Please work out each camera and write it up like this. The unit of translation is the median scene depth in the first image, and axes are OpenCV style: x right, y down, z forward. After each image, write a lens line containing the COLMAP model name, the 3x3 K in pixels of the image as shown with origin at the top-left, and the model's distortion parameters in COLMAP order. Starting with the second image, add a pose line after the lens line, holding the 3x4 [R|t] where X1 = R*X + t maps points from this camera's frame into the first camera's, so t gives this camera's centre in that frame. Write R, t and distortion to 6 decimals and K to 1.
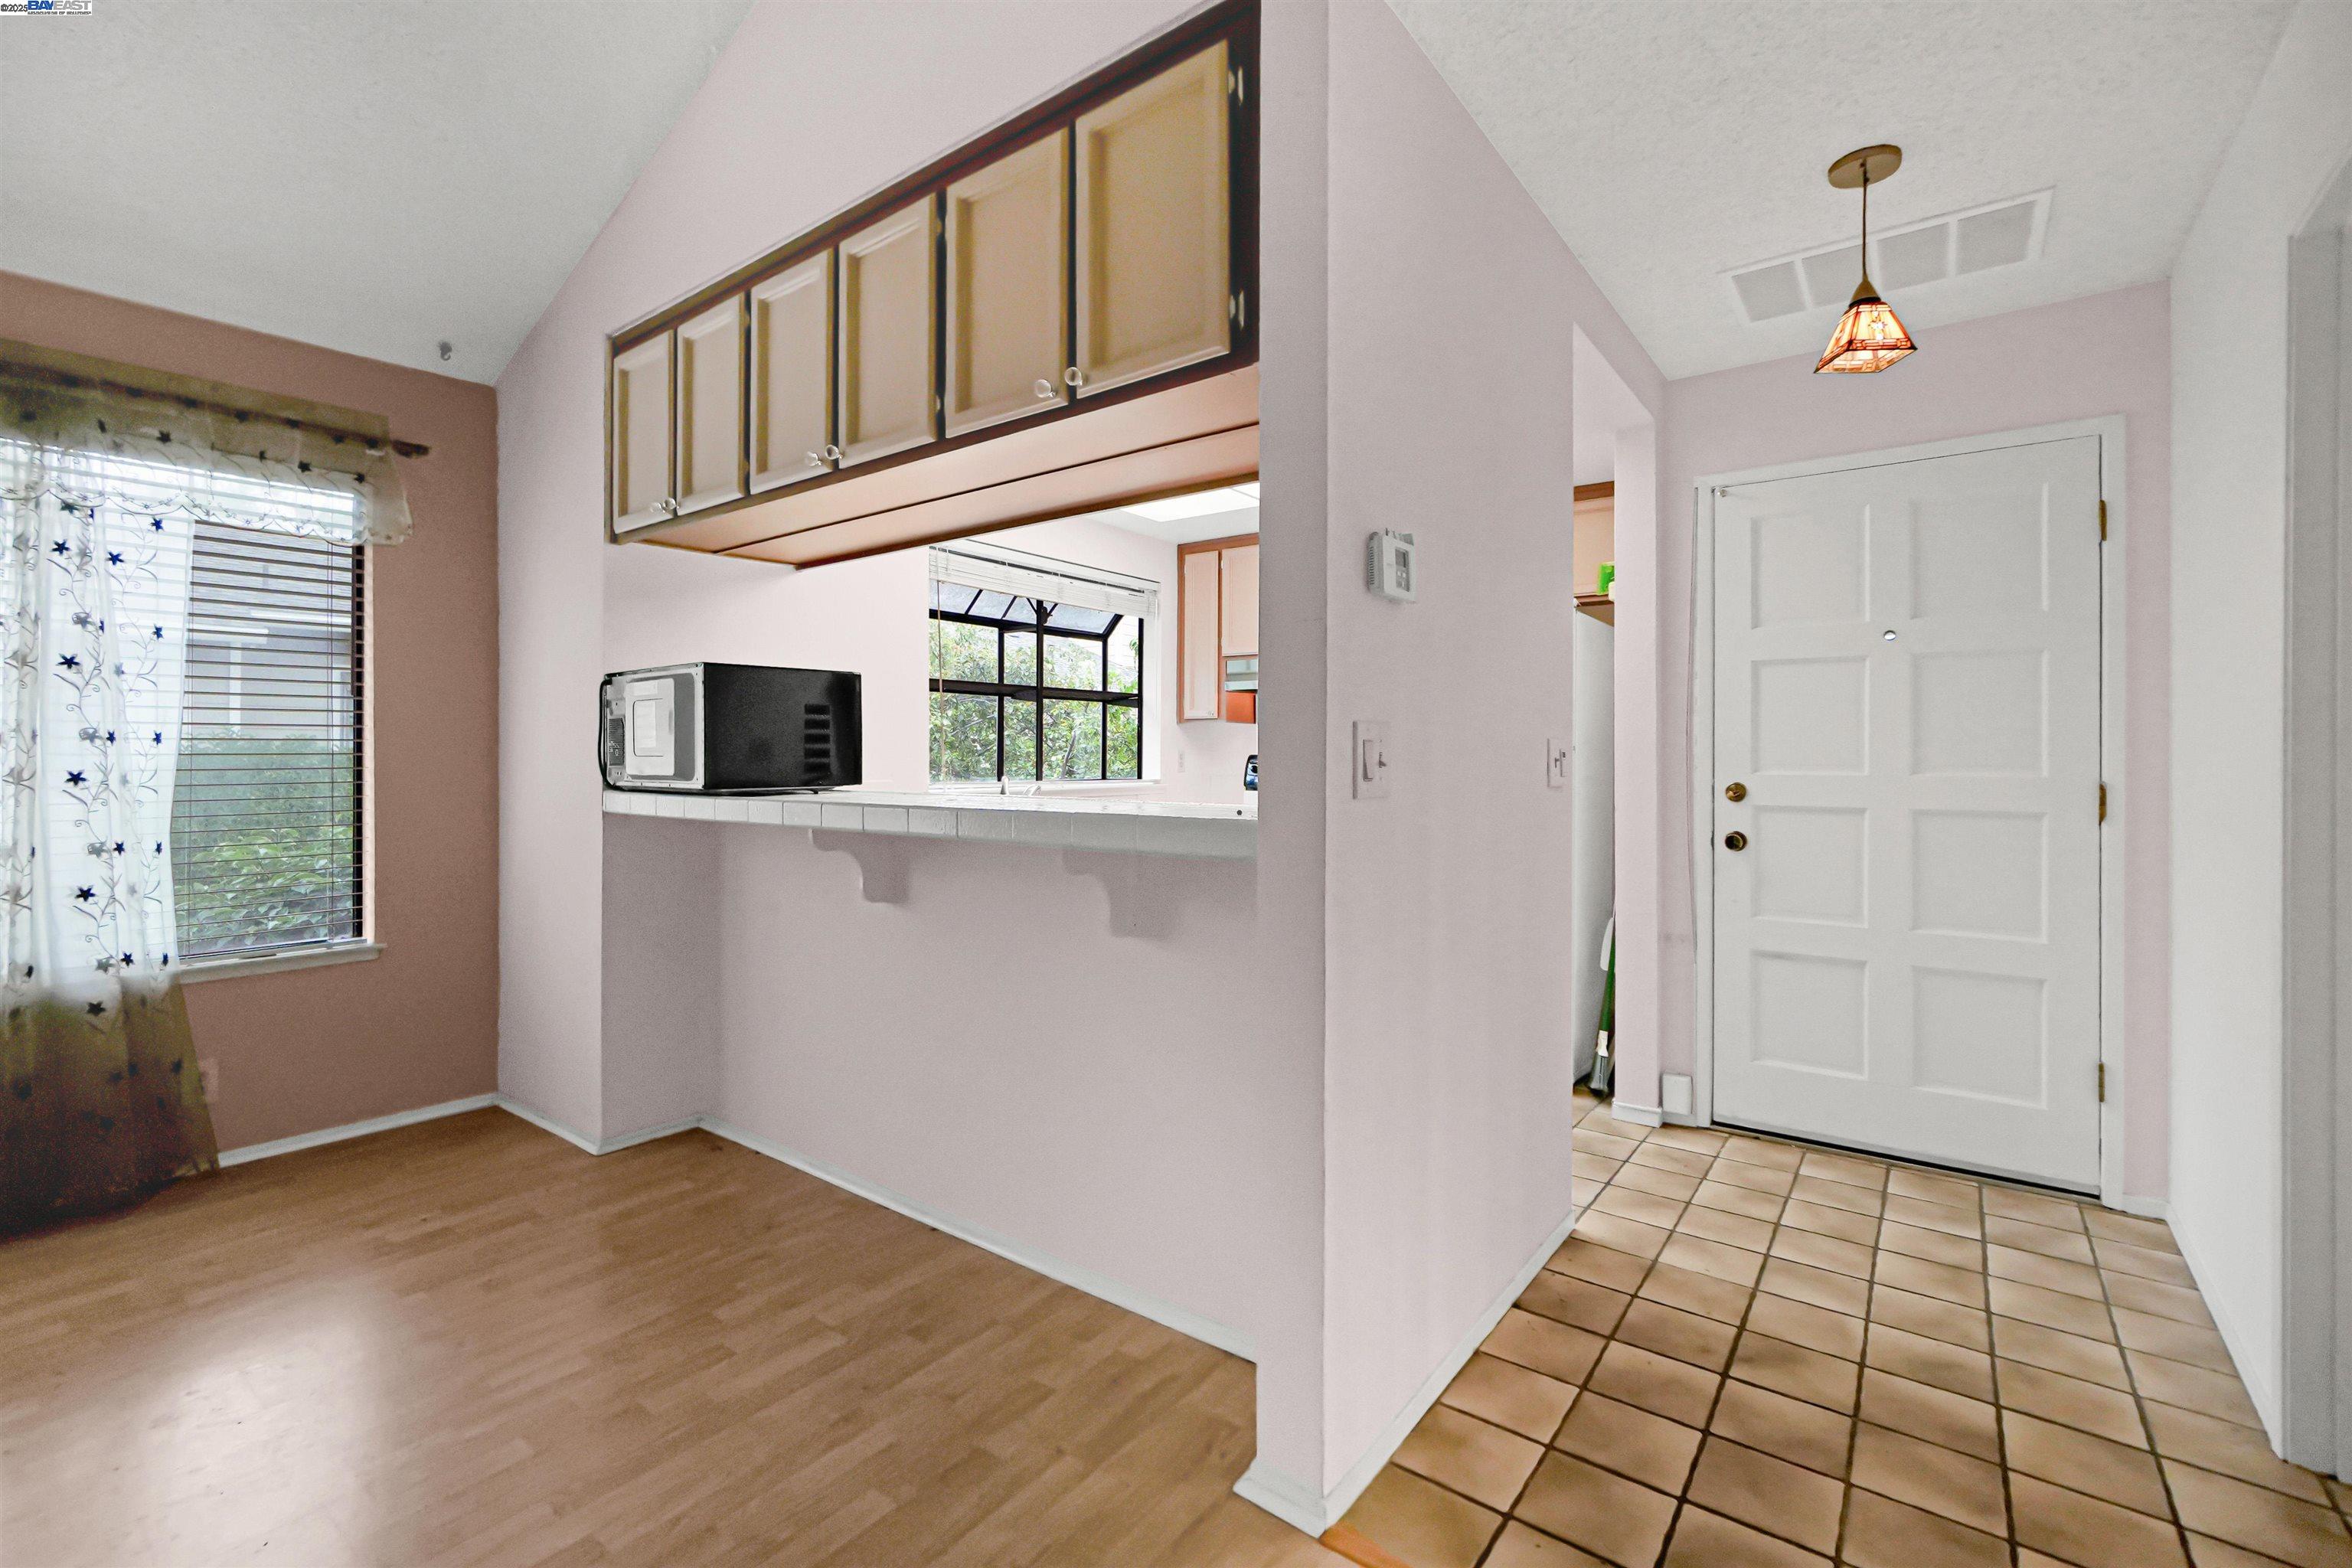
lens RADIAL K [[1017.3, 0, 1160.4], [0, 1017.3, 761.6], [0, 0, 1]] dist [-0.003249, -0.000142]
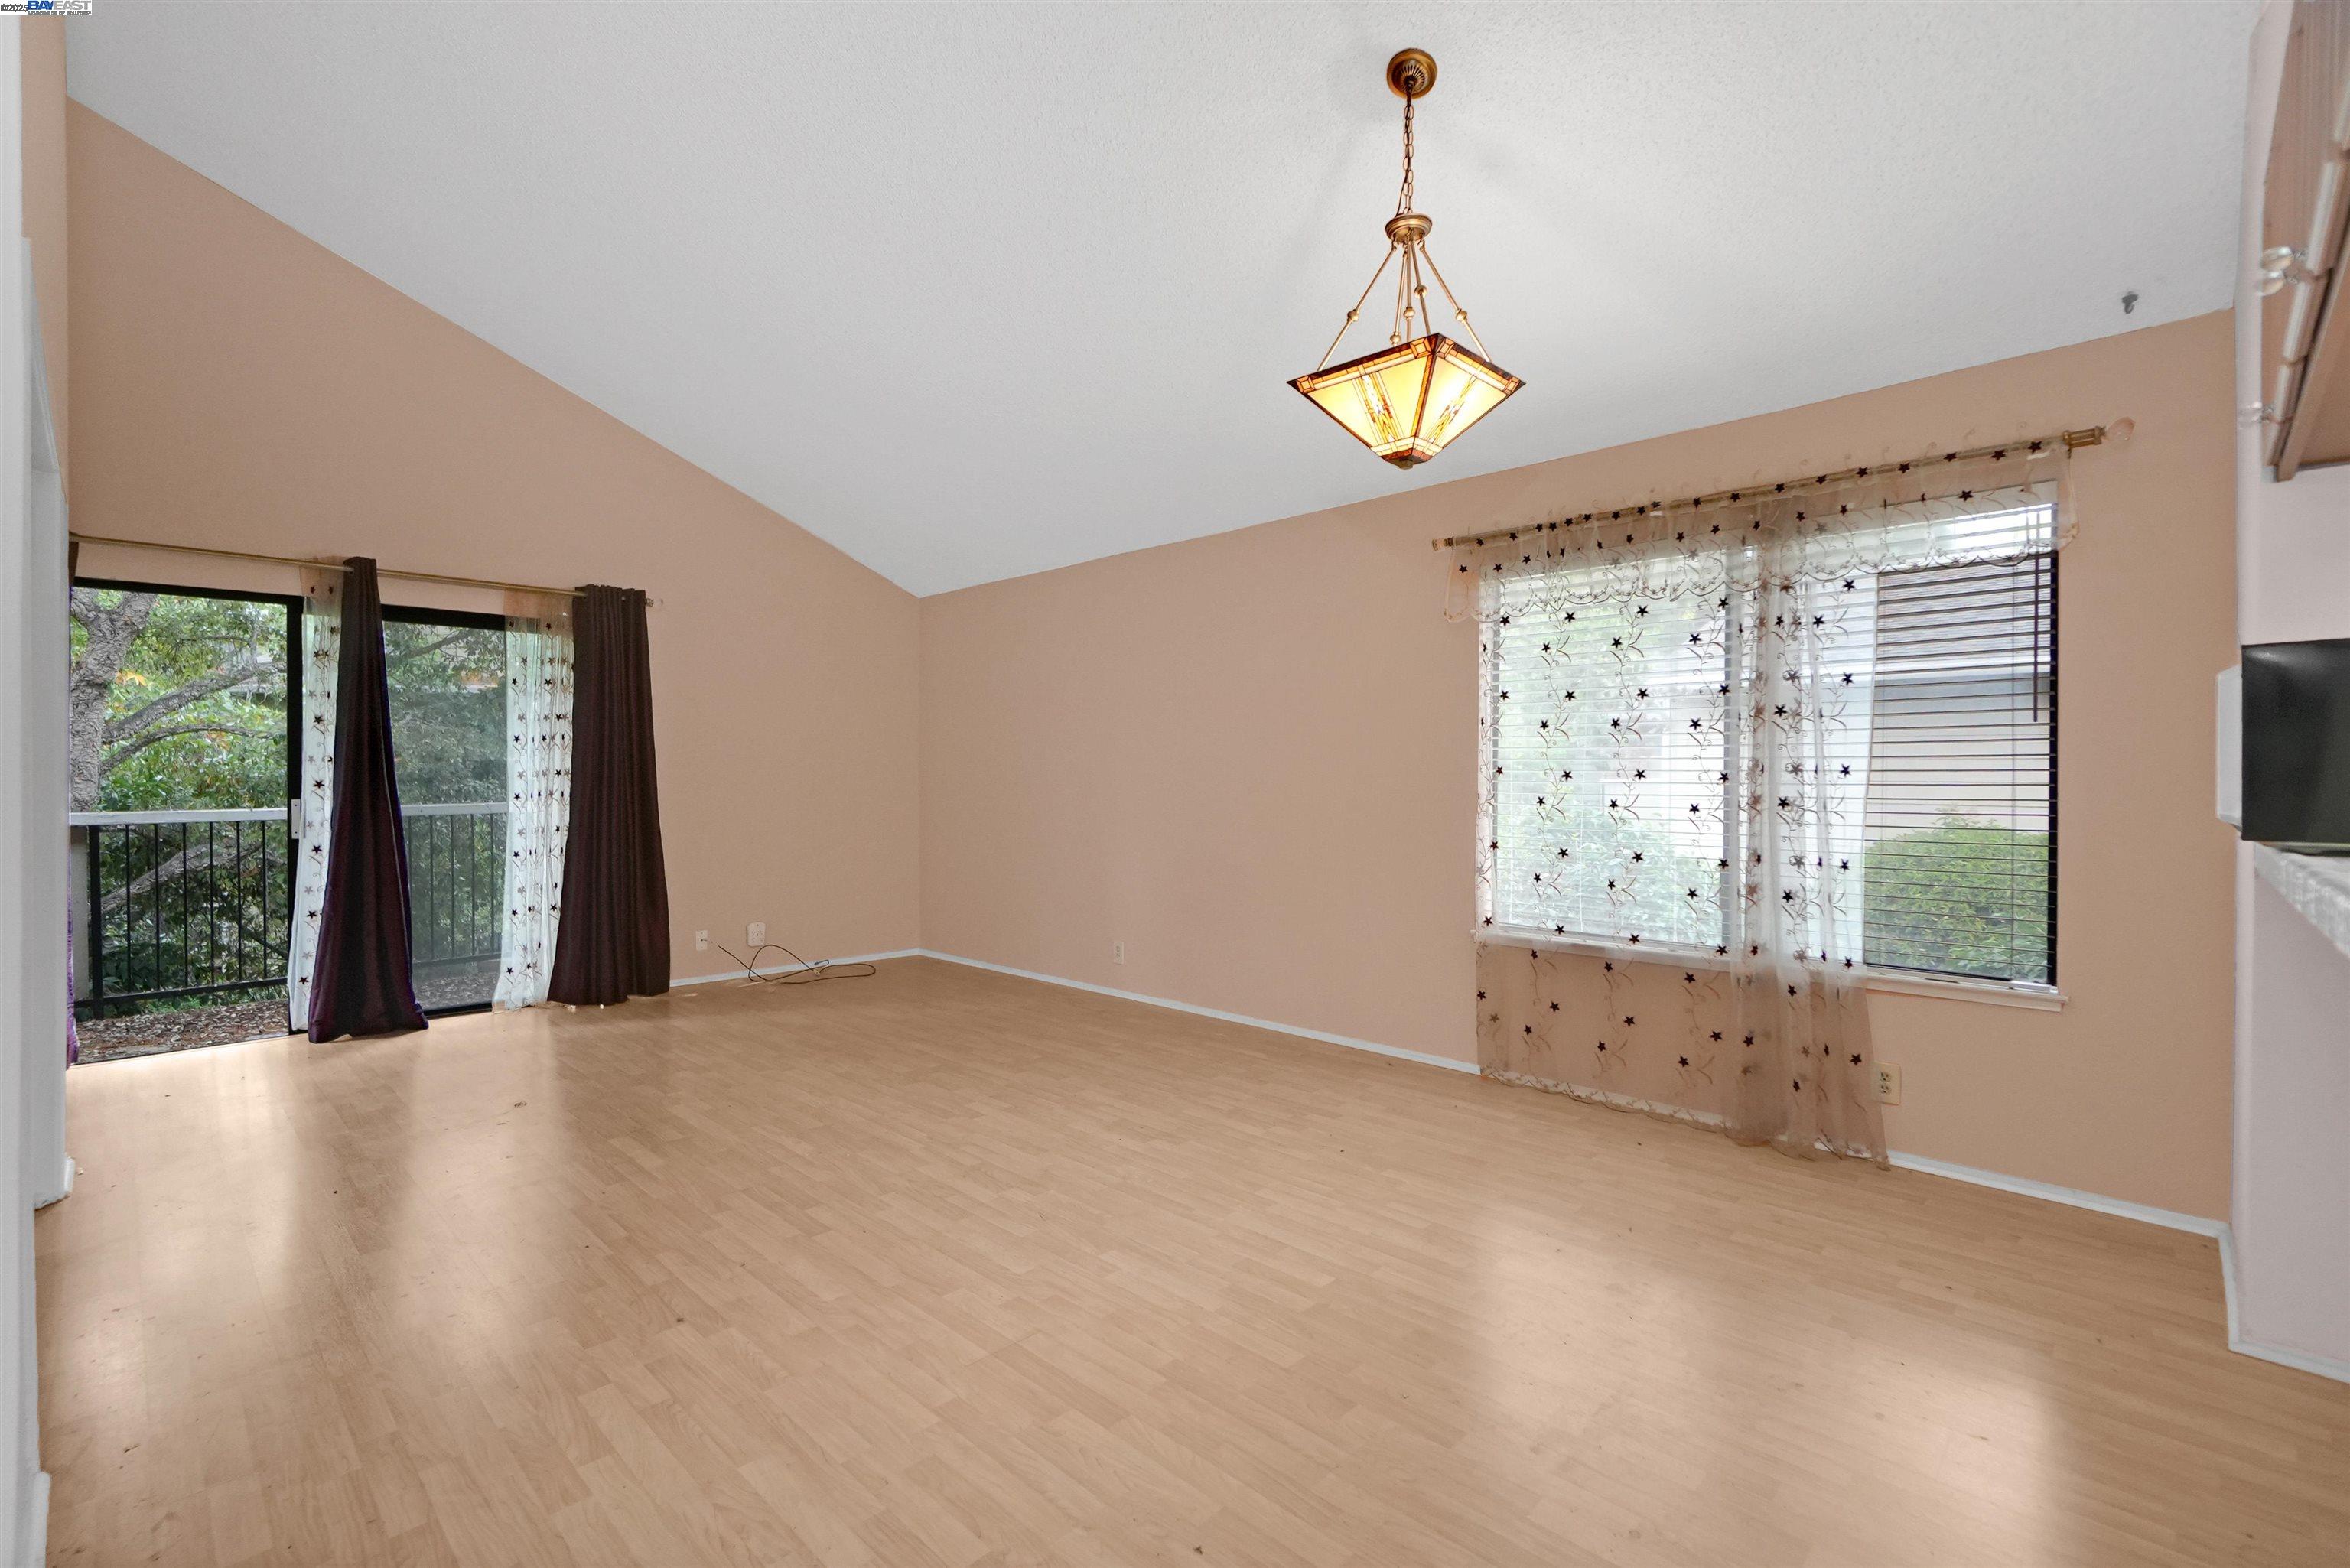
lens RADIAL K [[1033.3, 0, 1175.0], [0, 1033.3, 784.0], [0, 0, 1]] dist [-0.001057, 0.000497]
pose [[-0.113841, 0.000750, -0.993499, 0.270509], [-0.010398, 0.999944, 0.001946, -0.001651], [0.993445, 0.010552, -0.113827, 0.374914]]
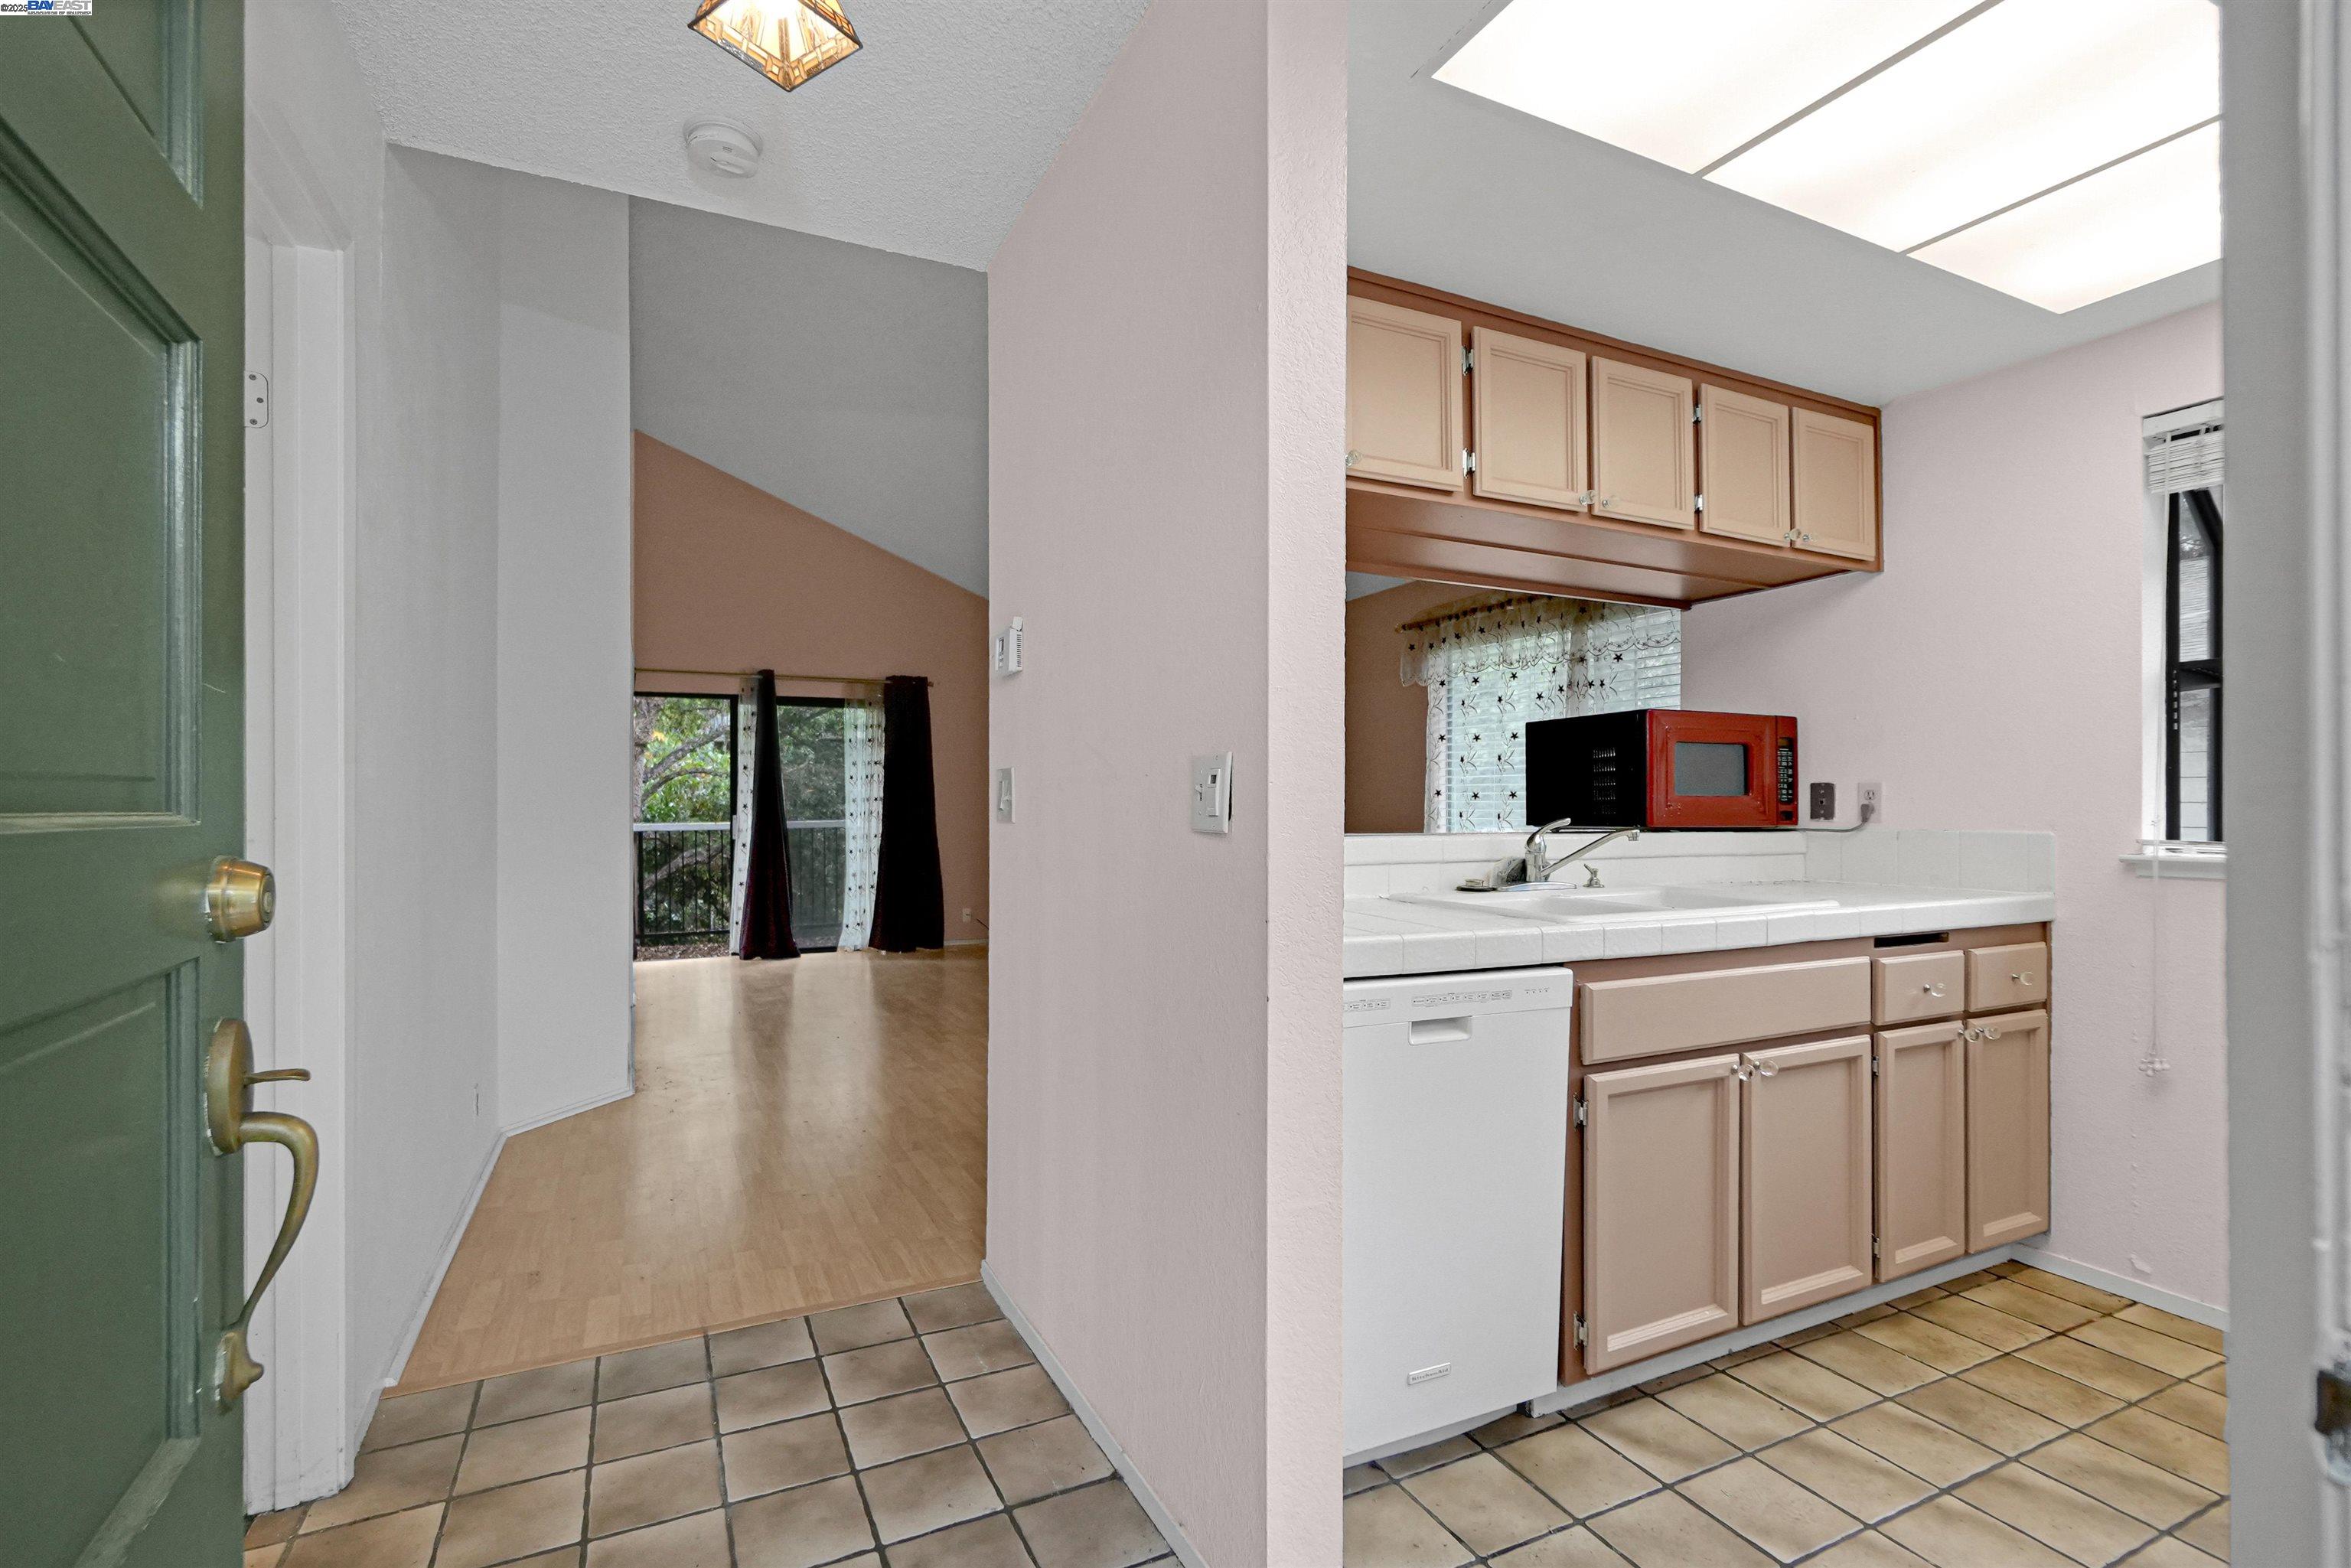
lens RADIAL K [[1078.2, 0, 1160.2], [0, 1078.2, 803.7], [0, 0, 1]] dist [-0.000702, -0.000047]
pose [[-0.449487, -0.006431, -0.893264, 0.874363], [-0.007922, 0.999963, -0.003213, 0.009669], [0.893252, 0.005632, -0.449522, 1.127833]]
